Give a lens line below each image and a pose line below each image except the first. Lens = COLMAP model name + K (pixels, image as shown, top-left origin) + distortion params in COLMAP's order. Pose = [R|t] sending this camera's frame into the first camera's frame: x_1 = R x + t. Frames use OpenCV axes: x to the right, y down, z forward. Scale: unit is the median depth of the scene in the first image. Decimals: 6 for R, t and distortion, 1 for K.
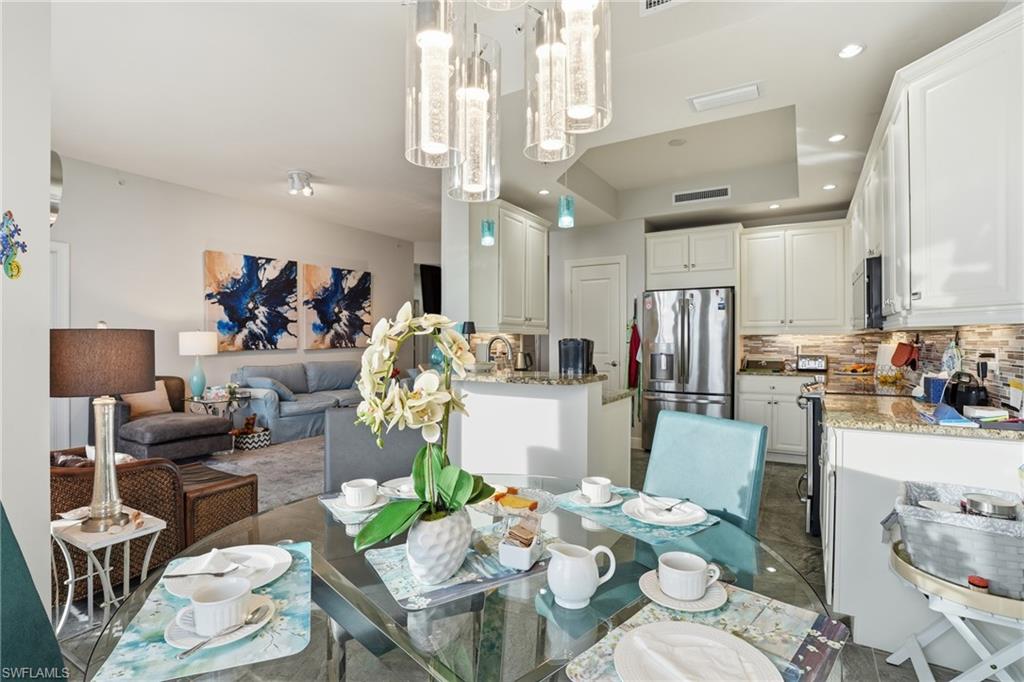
lens RADIAL K [[475.4, 0, 516.4], [0, 475.4, 337.6], [0, 0, 1]] dist [-0.025172, 0.000107]
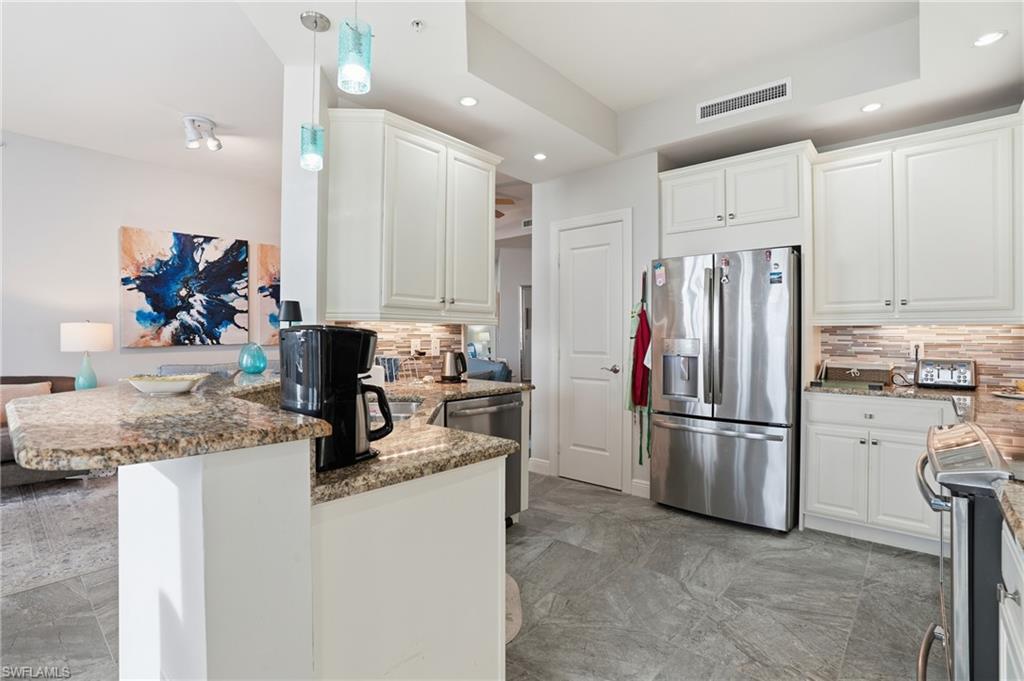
lens RADIAL K [[480.5, 0, 516.1], [0, 480.5, 330.5], [0, 0, 1]] dist [-0.046108, 0.022325]
pose [[0.985679, 0.000091, -0.168633, 0.187176], [-0.000978, 0.999986, -0.005175, 0.003574], [0.168630, 0.005266, 0.985665, 0.311760]]
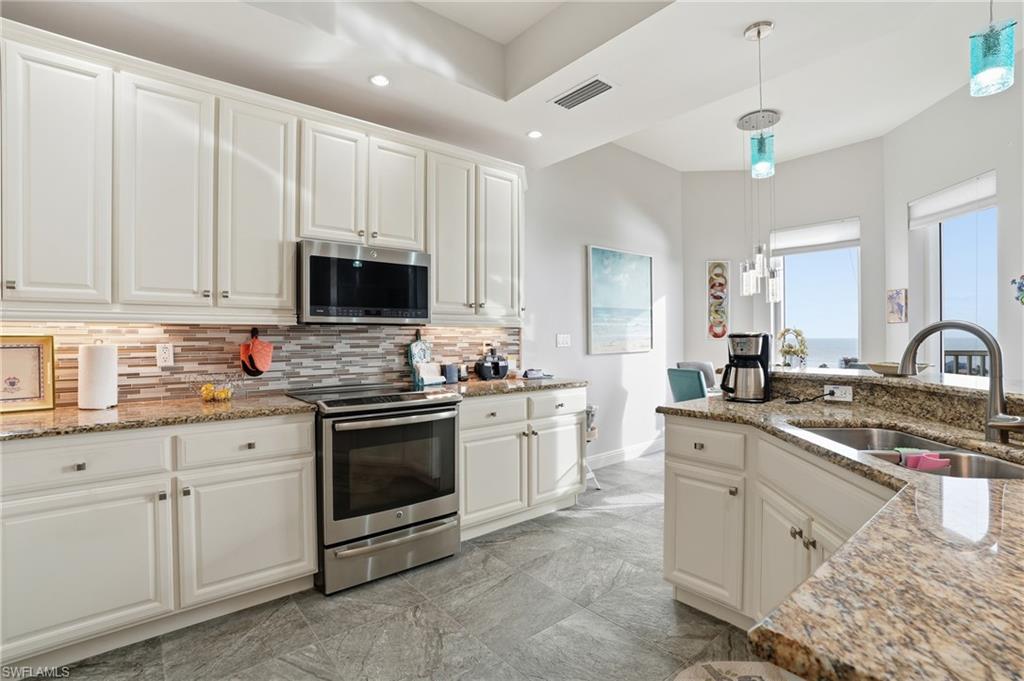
lens RADIAL K [[475.4, 0, 516.4], [0, 475.4, 337.1], [0, 0, 1]] dist [-0.025172, 0.000107]
pose [[-0.944597, 0.007635, 0.328144, 0.116194], [0.003261, 0.999898, -0.013878, 0.006144], [-0.328217, -0.012039, -0.944526, 1.013330]]
